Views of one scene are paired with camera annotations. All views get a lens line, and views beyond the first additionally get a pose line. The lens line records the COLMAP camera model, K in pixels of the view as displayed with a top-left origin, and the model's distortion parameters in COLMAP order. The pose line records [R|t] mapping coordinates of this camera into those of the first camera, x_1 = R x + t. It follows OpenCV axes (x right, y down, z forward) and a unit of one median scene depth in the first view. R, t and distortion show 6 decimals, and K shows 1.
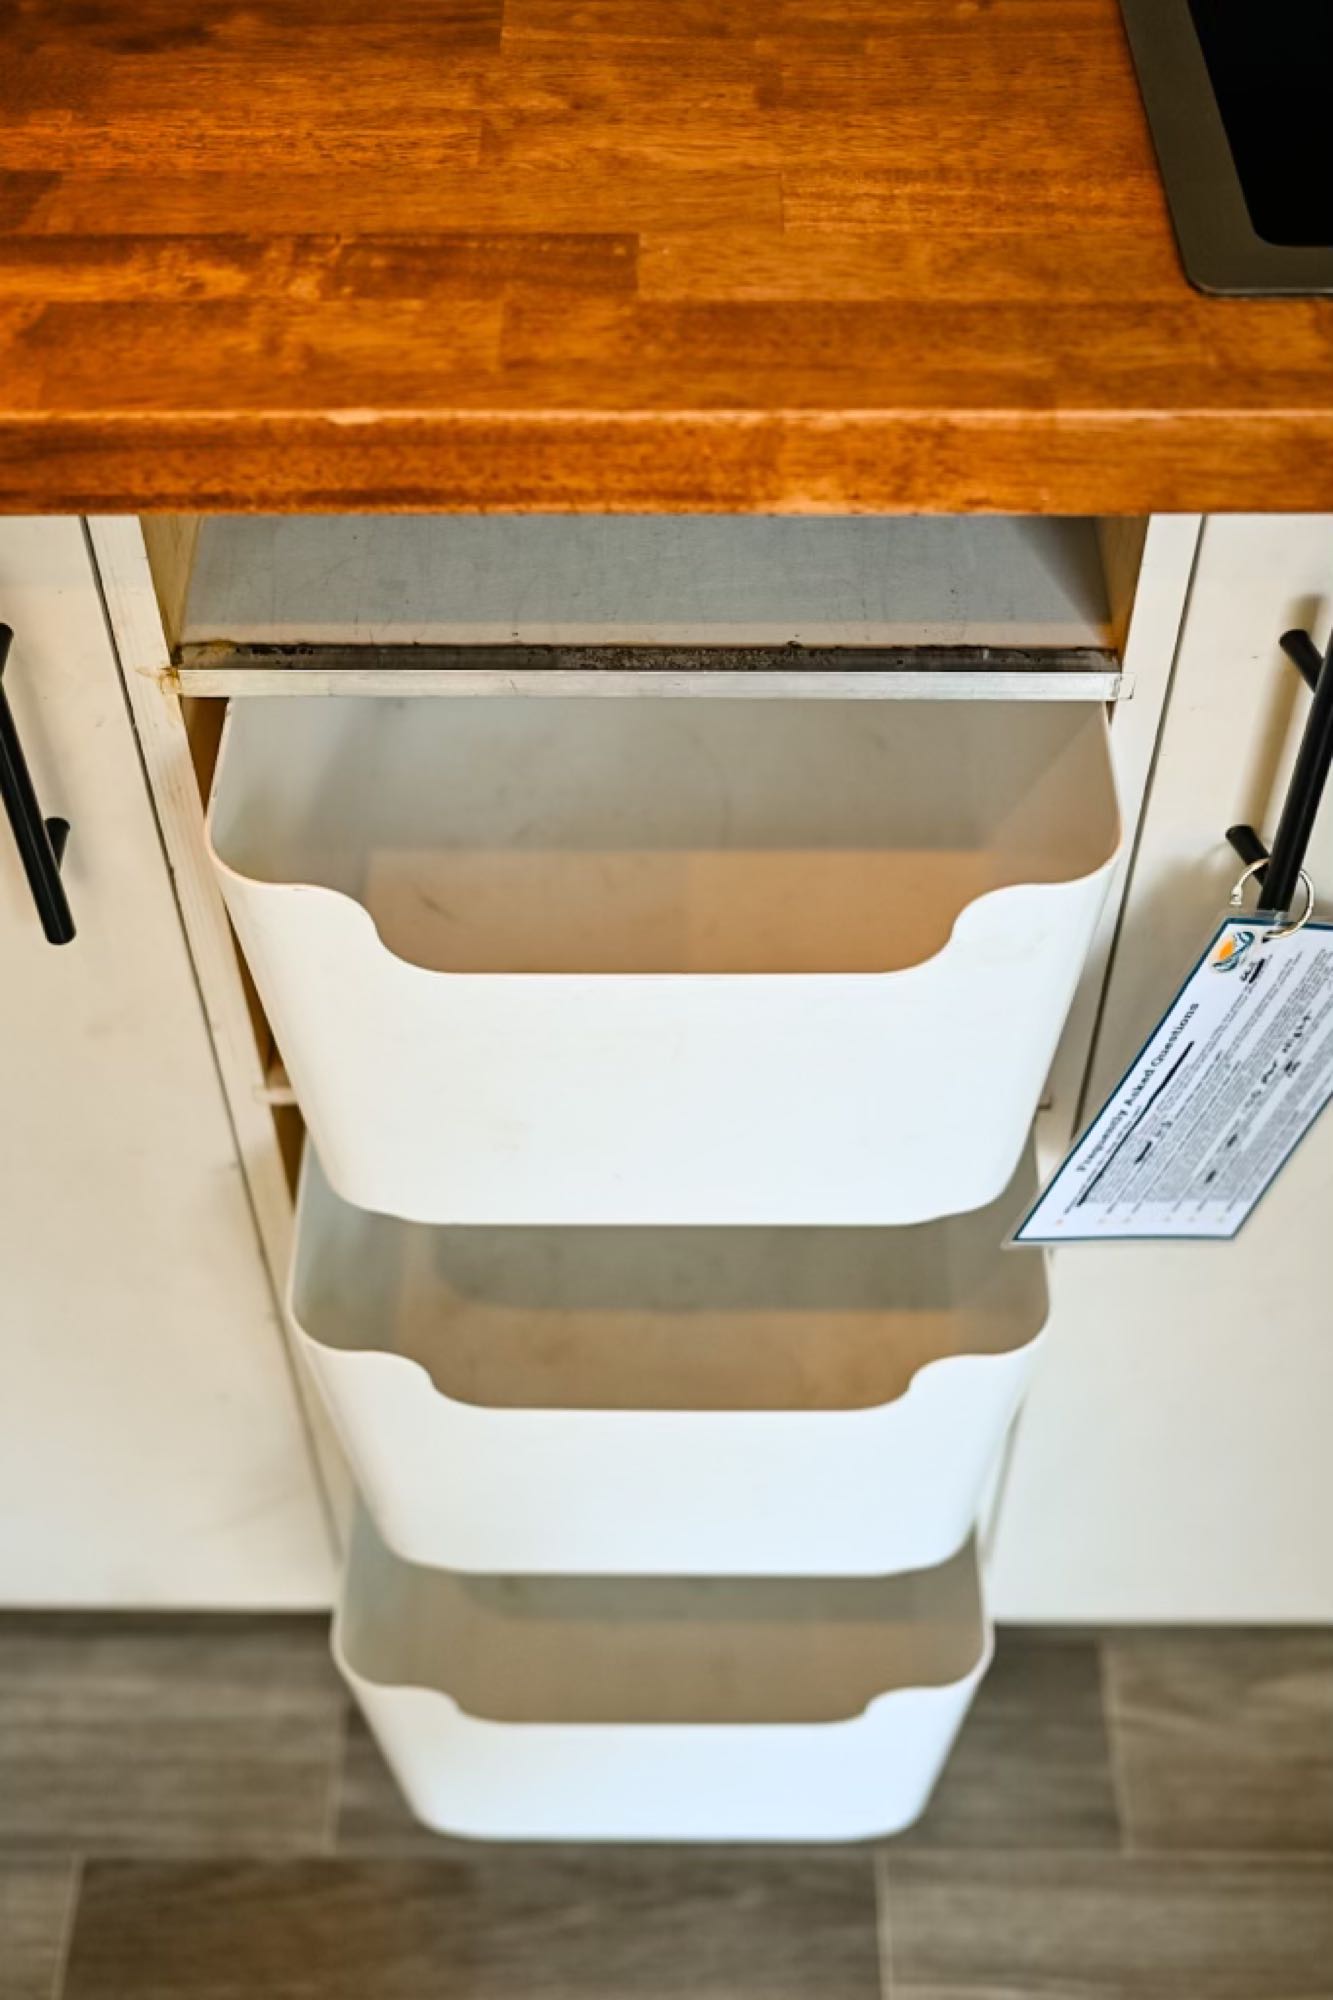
lens RADIAL K [[2328.6, 0, 667.4], [0, 2328.6, 1001.8], [0, 0, 1]] dist [-0.002483, 0.000000]
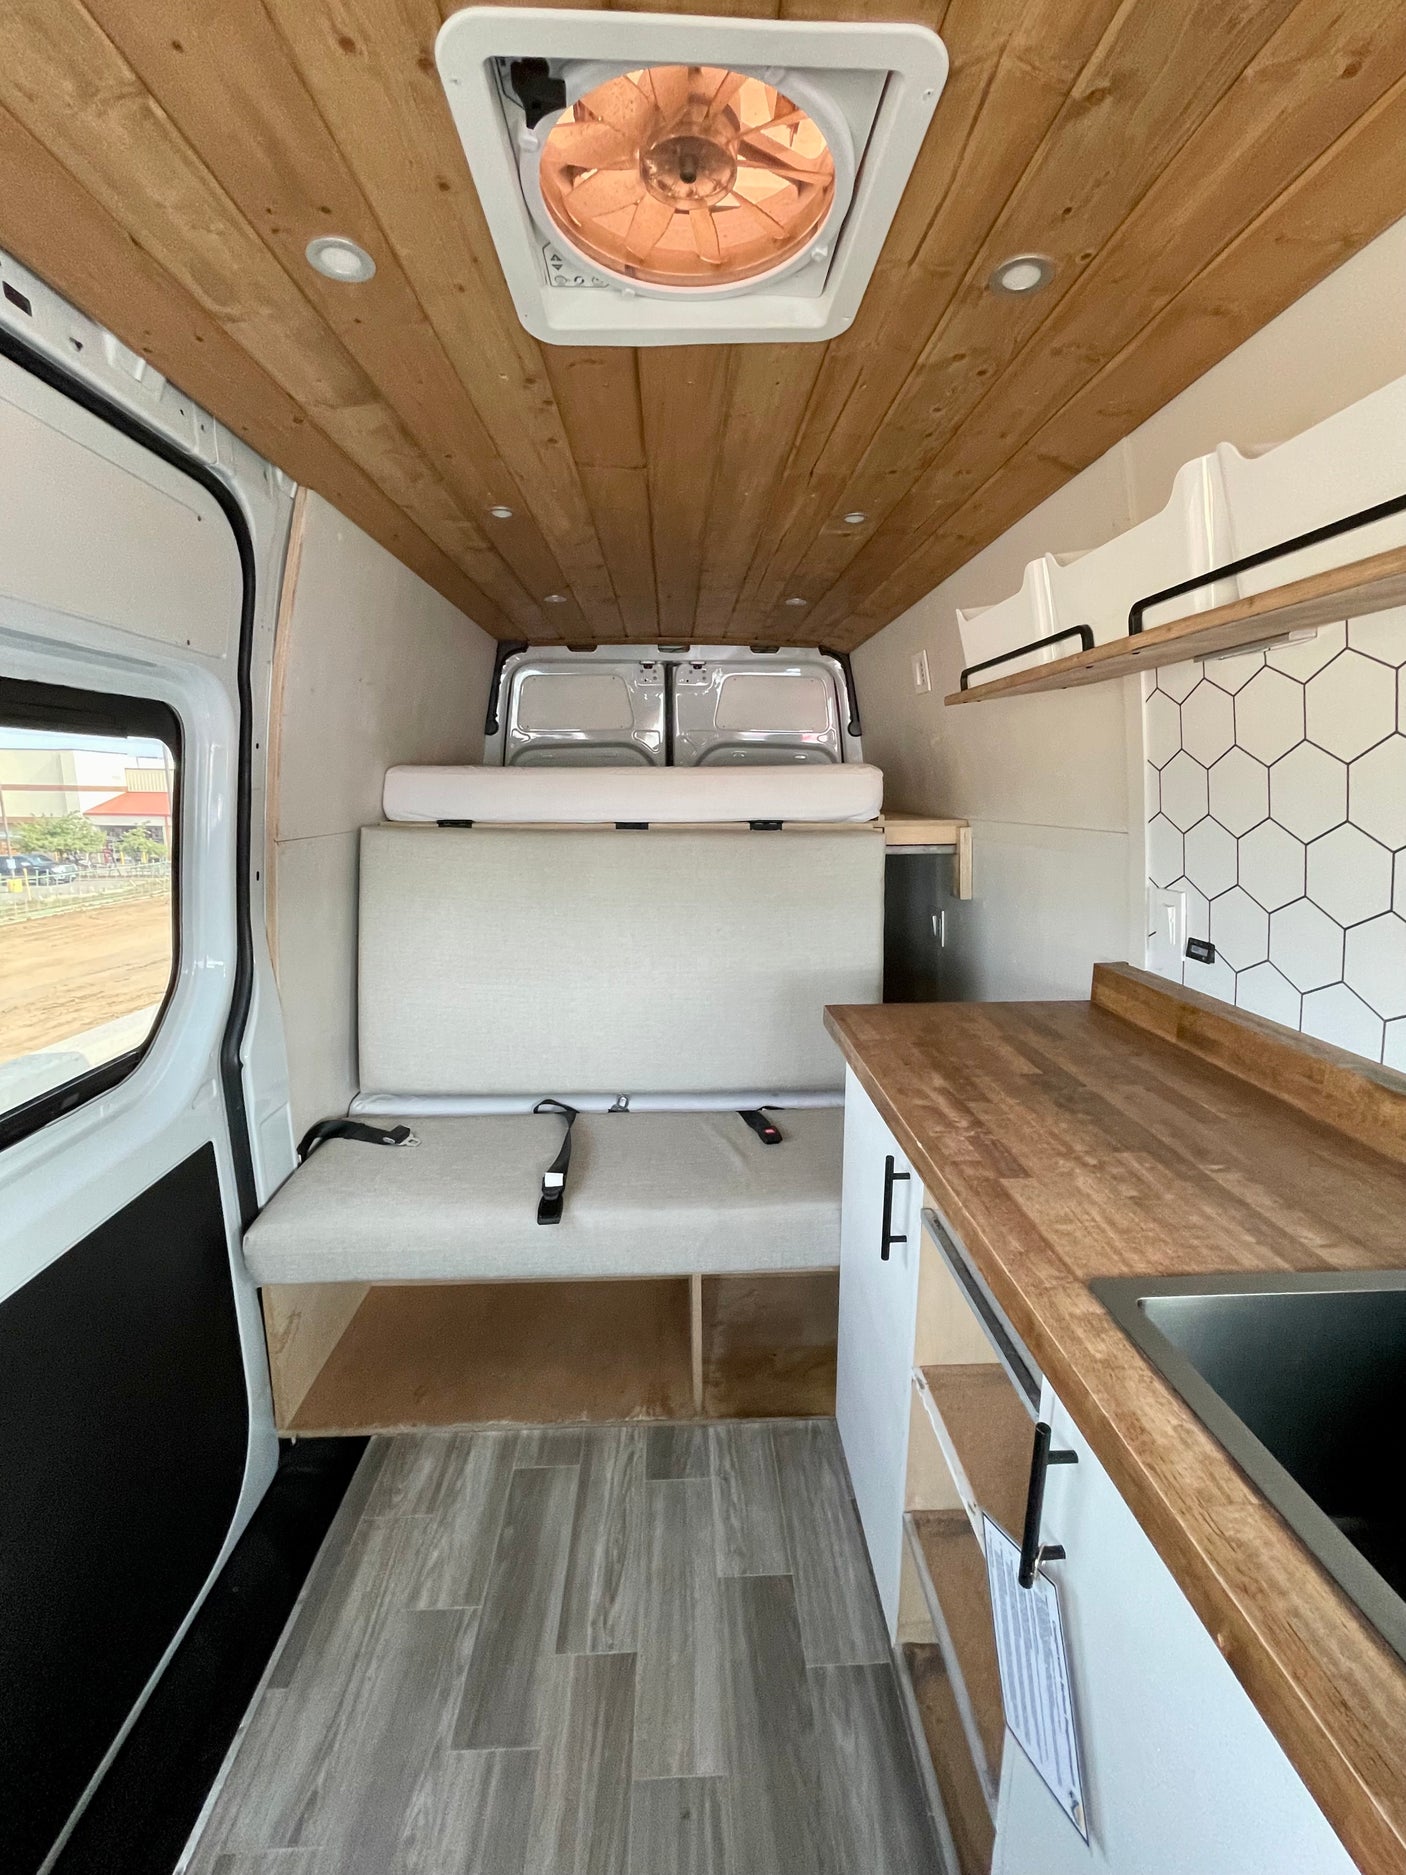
lens RADIAL K [[756.5, 0, 704.8], [0, 756.5, 937.3], [0, 0, 1]] dist [-0.003299, -0.000231]
pose [[0.045592, 0.201756, -0.978374, 0.968699], [-0.763828, 0.638238, 0.096020, -0.300956], [0.643808, 0.742932, 0.183205, 0.252747]]
